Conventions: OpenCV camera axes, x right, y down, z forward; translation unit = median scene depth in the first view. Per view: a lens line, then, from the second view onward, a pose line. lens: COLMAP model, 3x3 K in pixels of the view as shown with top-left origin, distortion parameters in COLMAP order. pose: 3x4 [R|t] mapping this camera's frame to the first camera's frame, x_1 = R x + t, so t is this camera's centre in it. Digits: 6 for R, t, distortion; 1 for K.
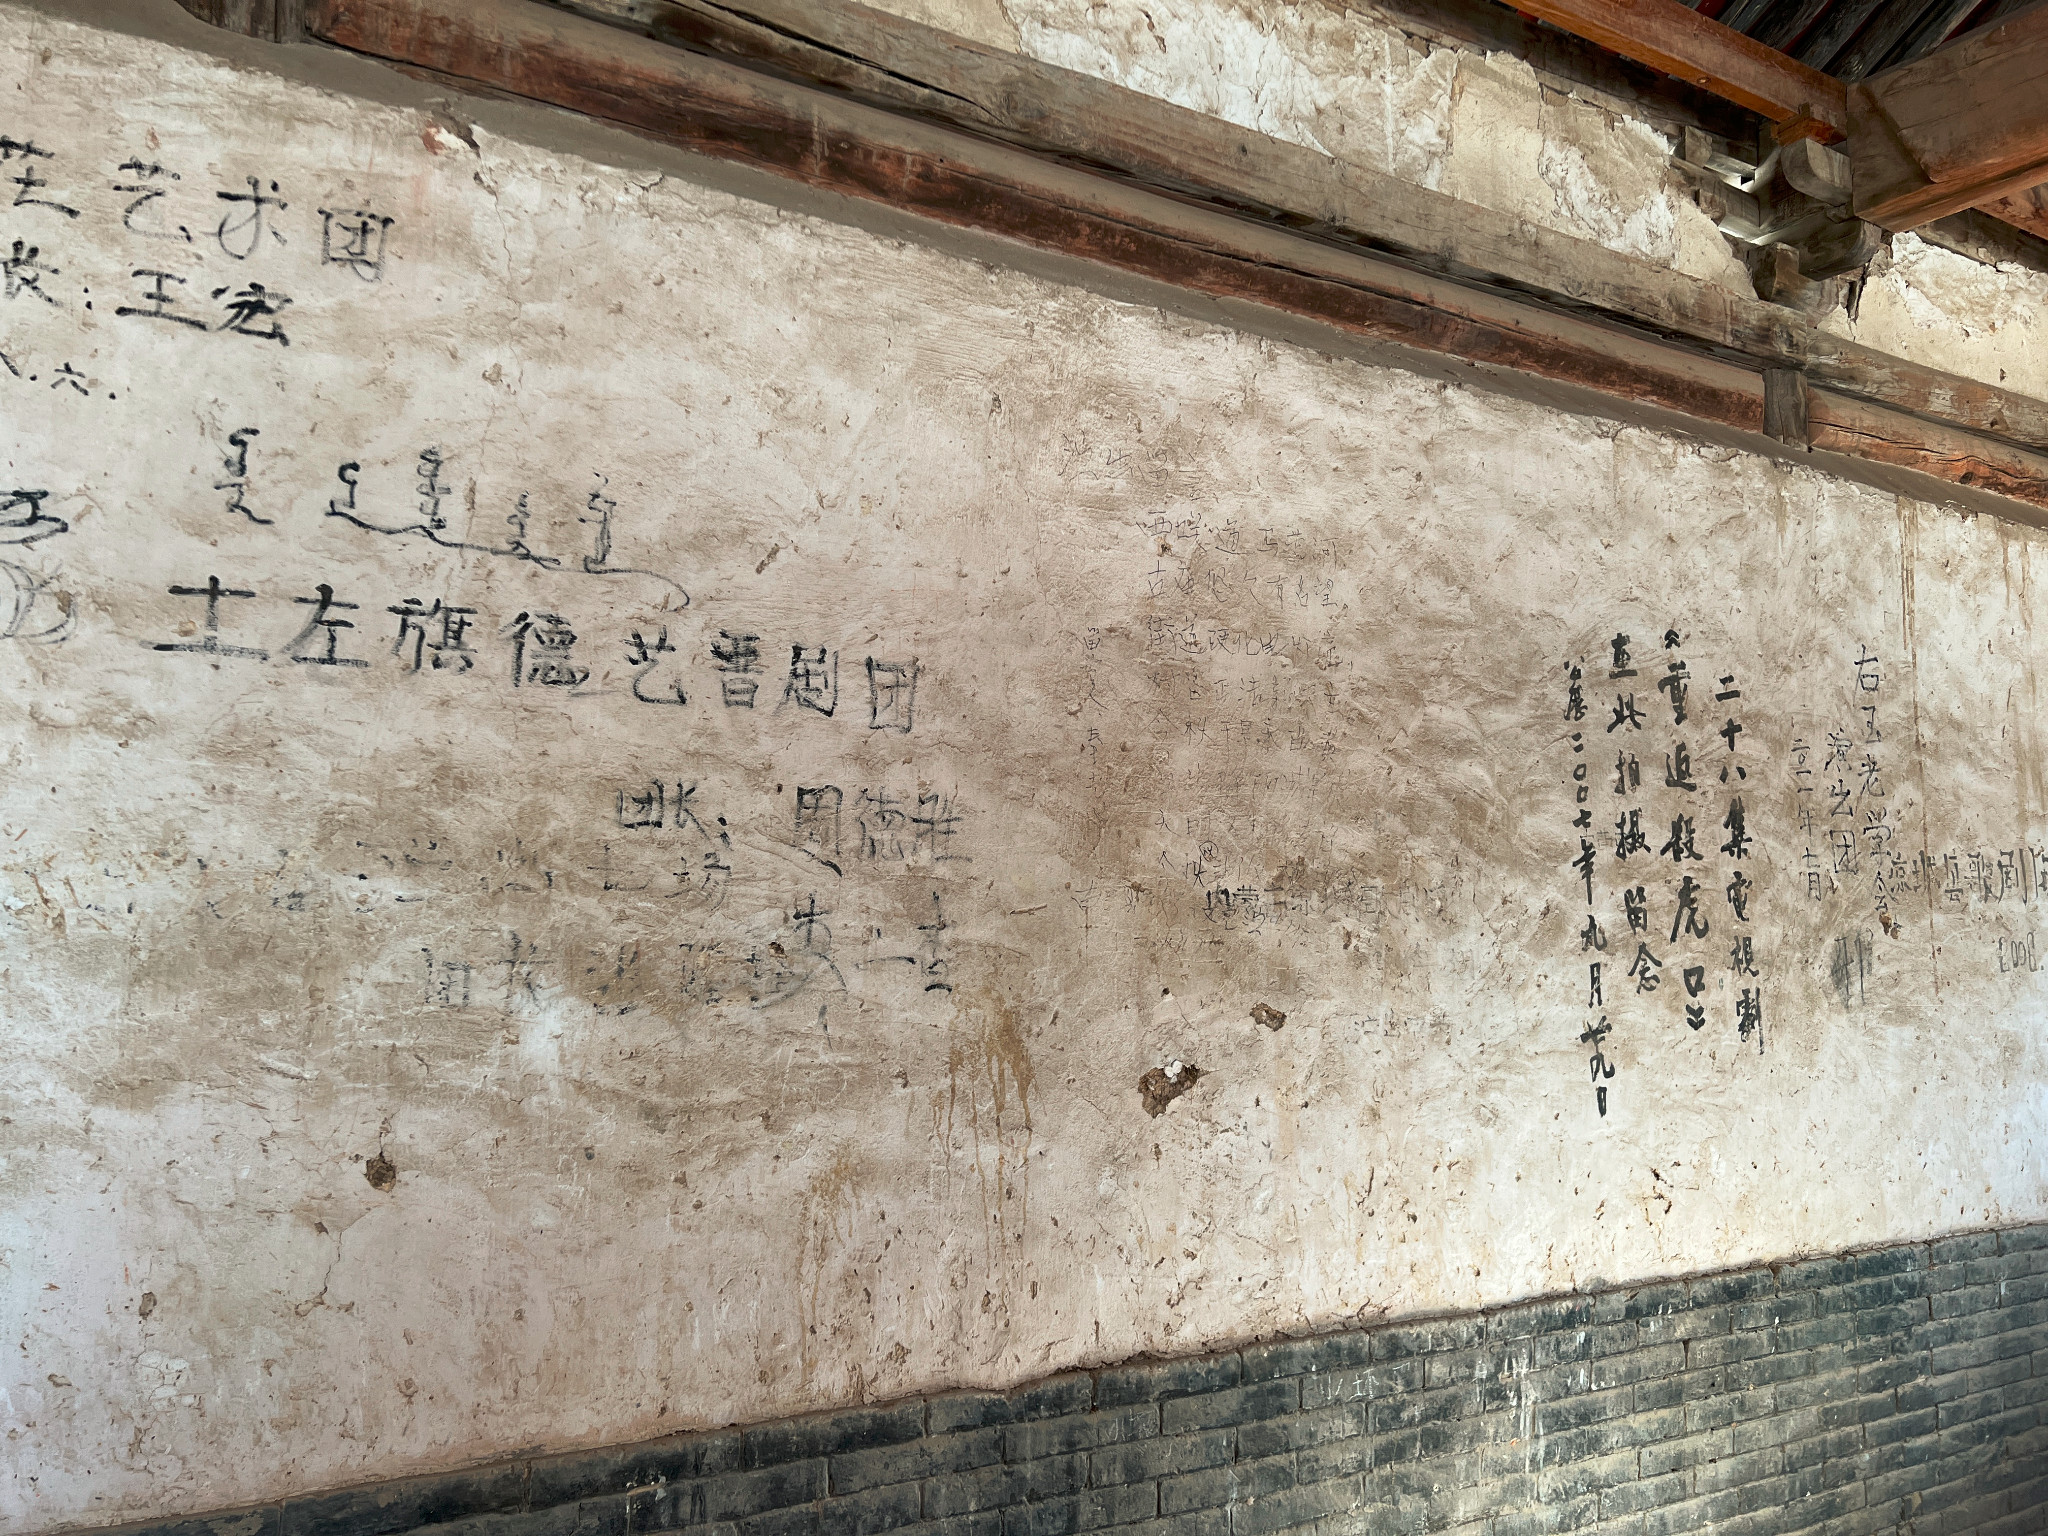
lens RADIAL K [[1579.8, 0, 1030.6], [0, 1579.8, 763.9], [0, 0, 1]] dist [0.051424, -0.066074]
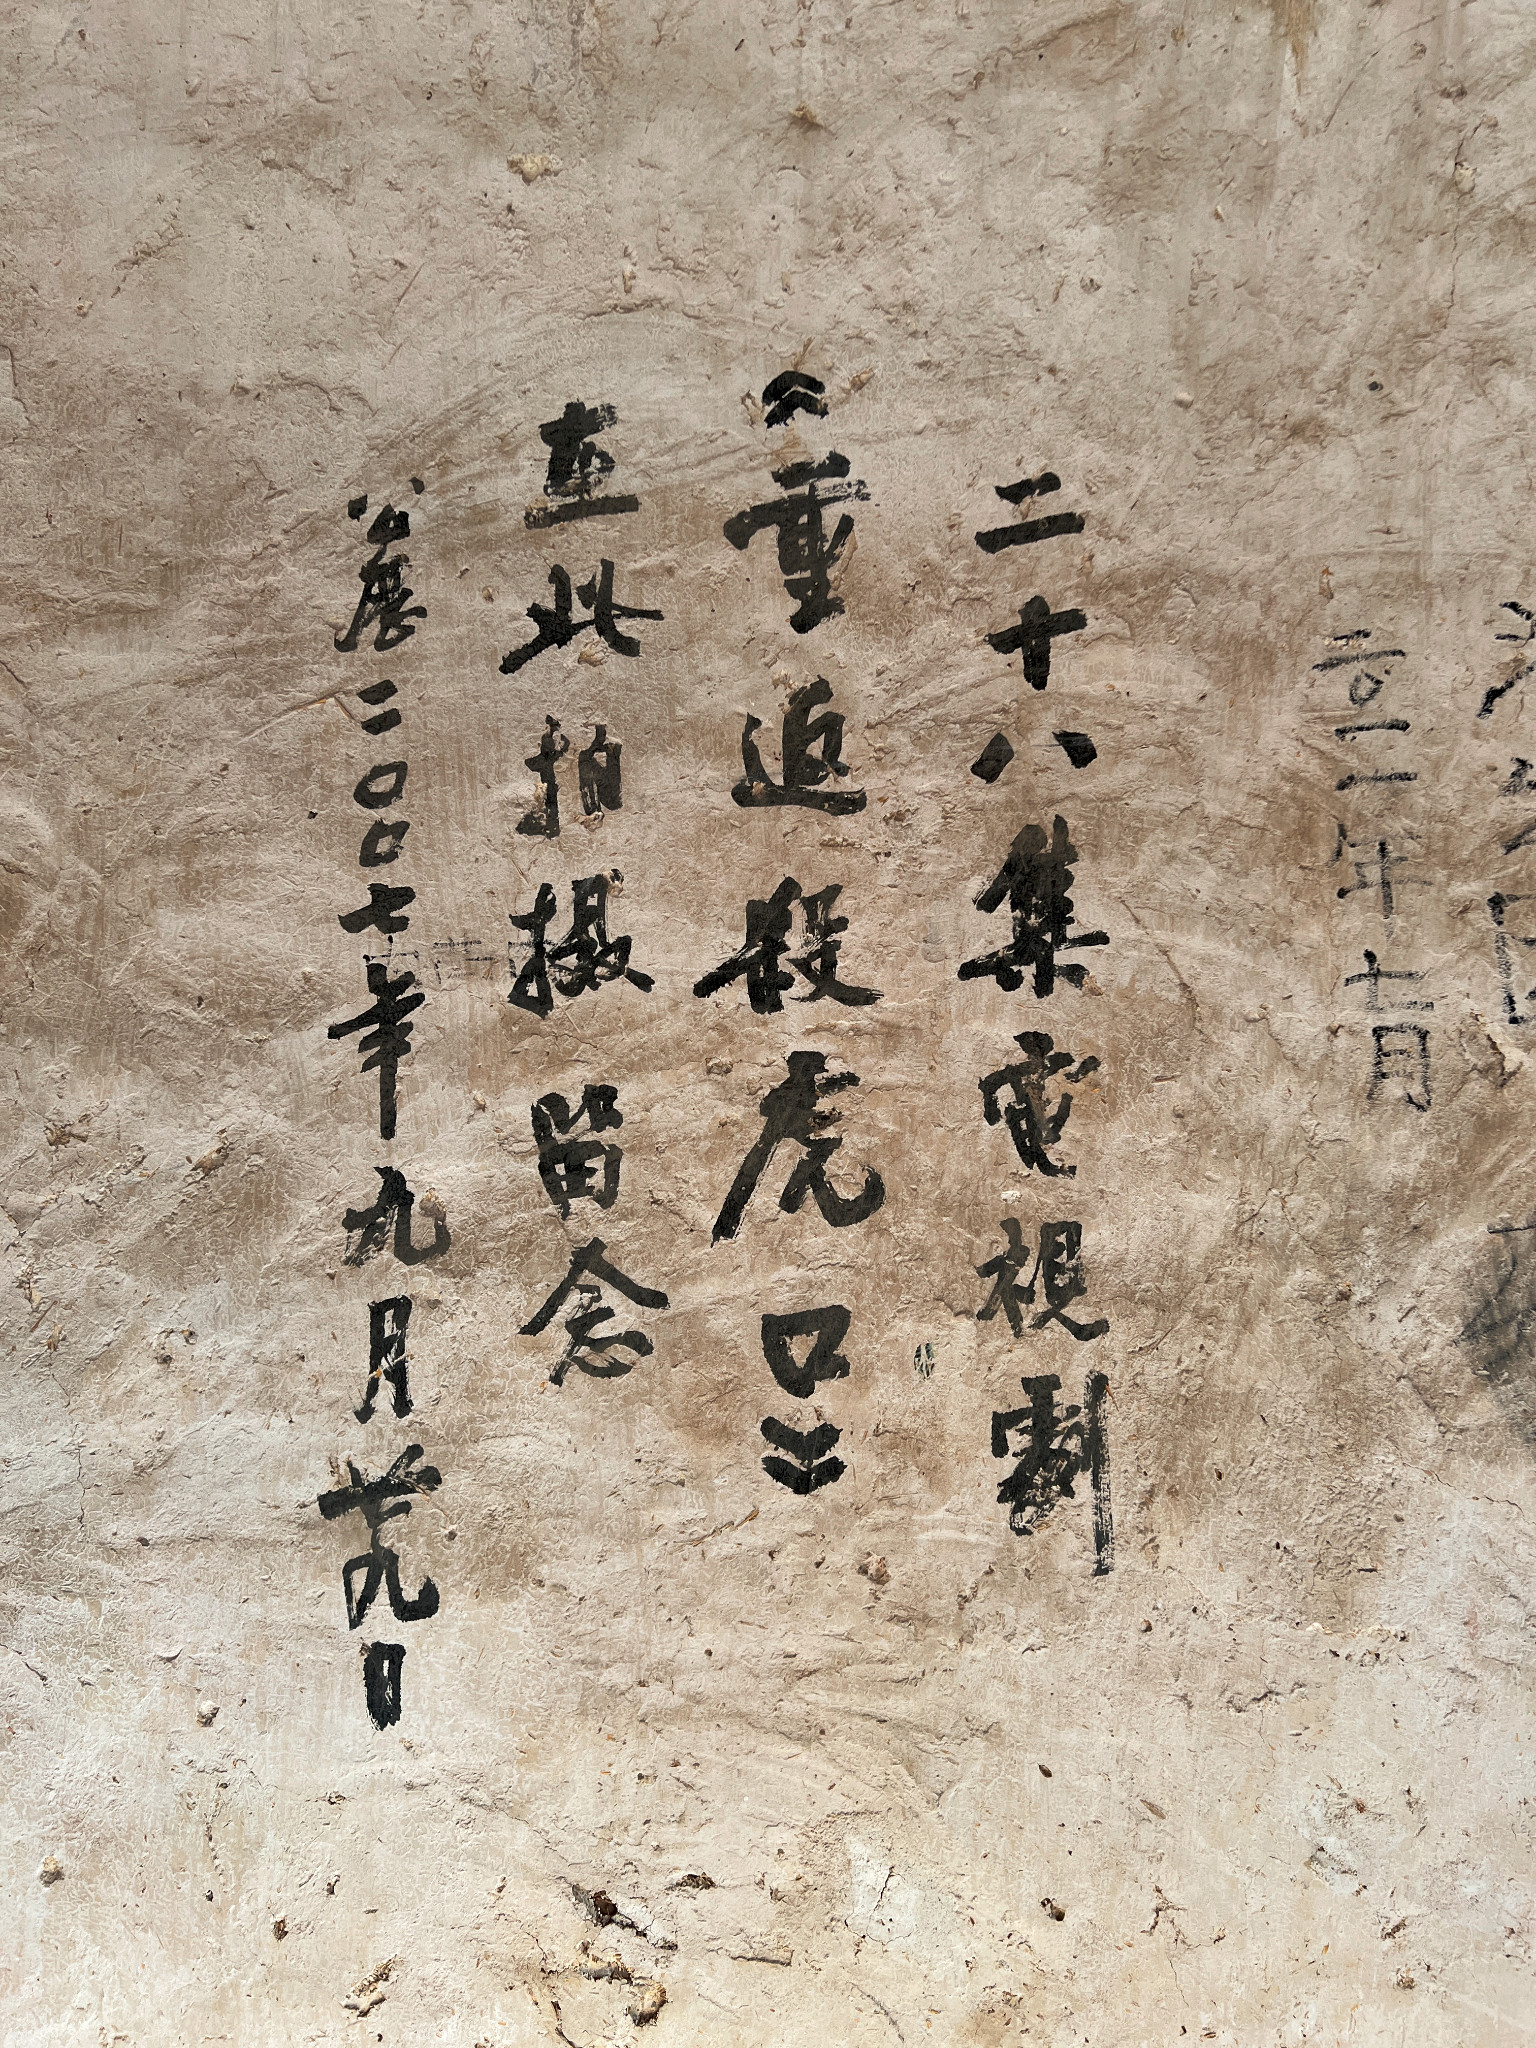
lens RADIAL K [[1579.8, 0, 752.1], [0, 1579.8, 1020.2], [0, 0, 1]] dist [0.051424, -0.066074]
pose [[0.854427, -0.047285, -0.517415, 0.576647], [0.061398, 0.998061, 0.010180, 0.058381], [0.515931, -0.040466, 0.855674, 0.683273]]
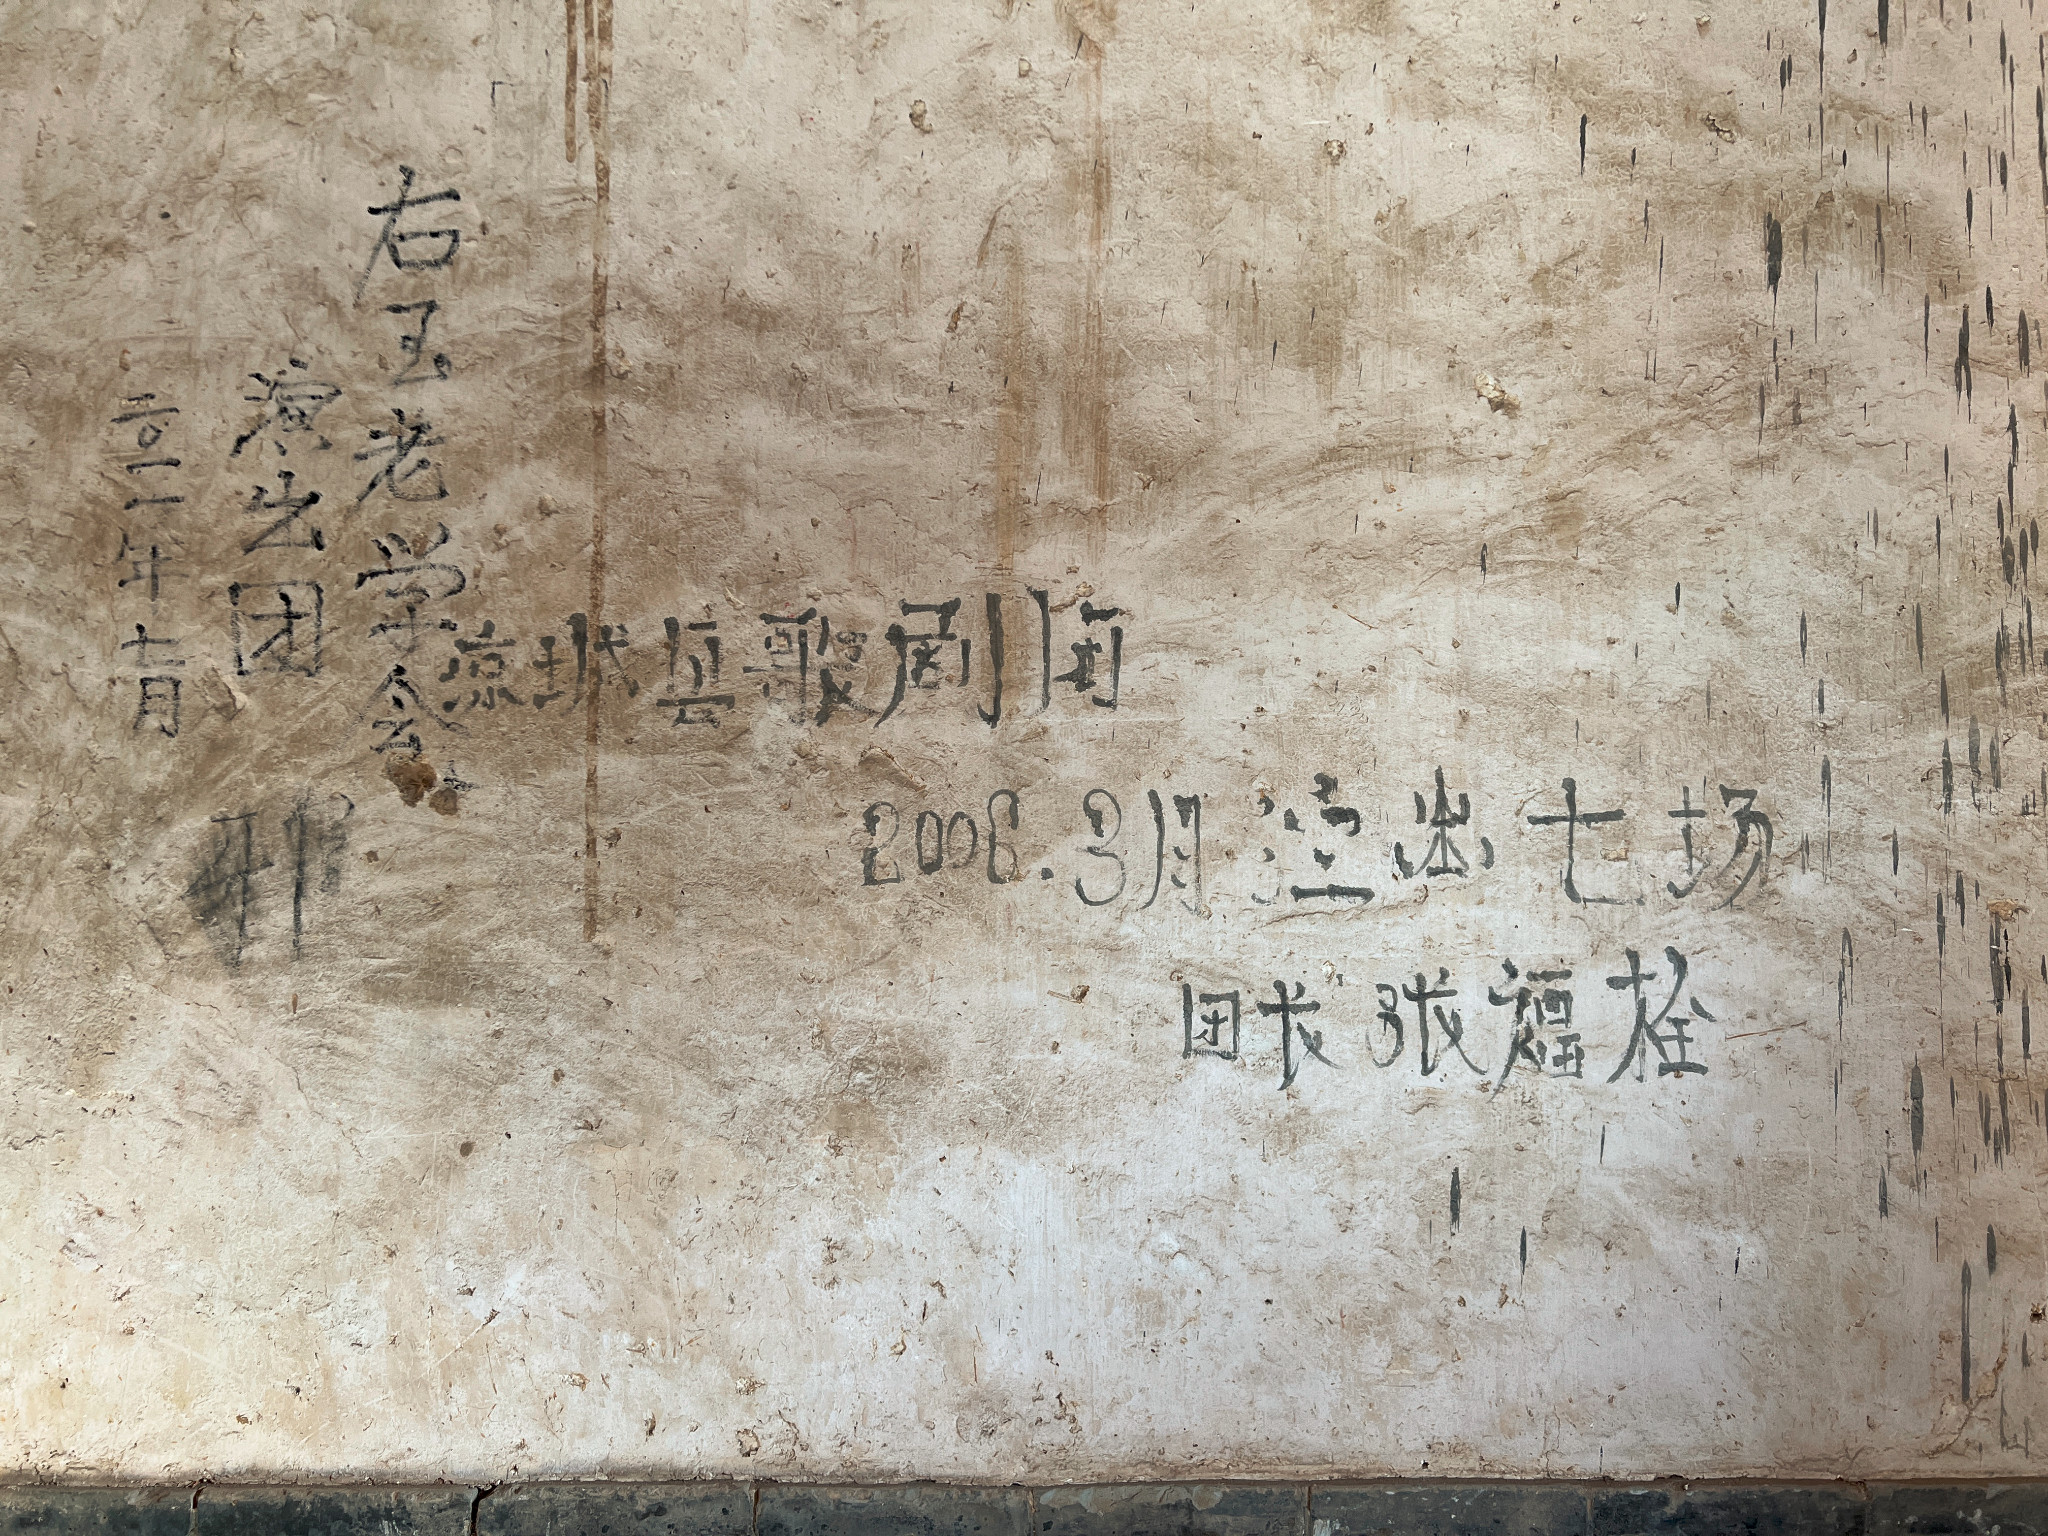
lens RADIAL K [[1579.8, 0, 1031.4], [0, 1579.8, 781.3], [0, 0, 1]] dist [0.051424, -0.066074]
pose [[0.854860, -0.031386, -0.517909, 1.002227], [0.069090, 0.996166, 0.053670, 0.096043], [0.514238, -0.081663, 0.853751, 0.768782]]
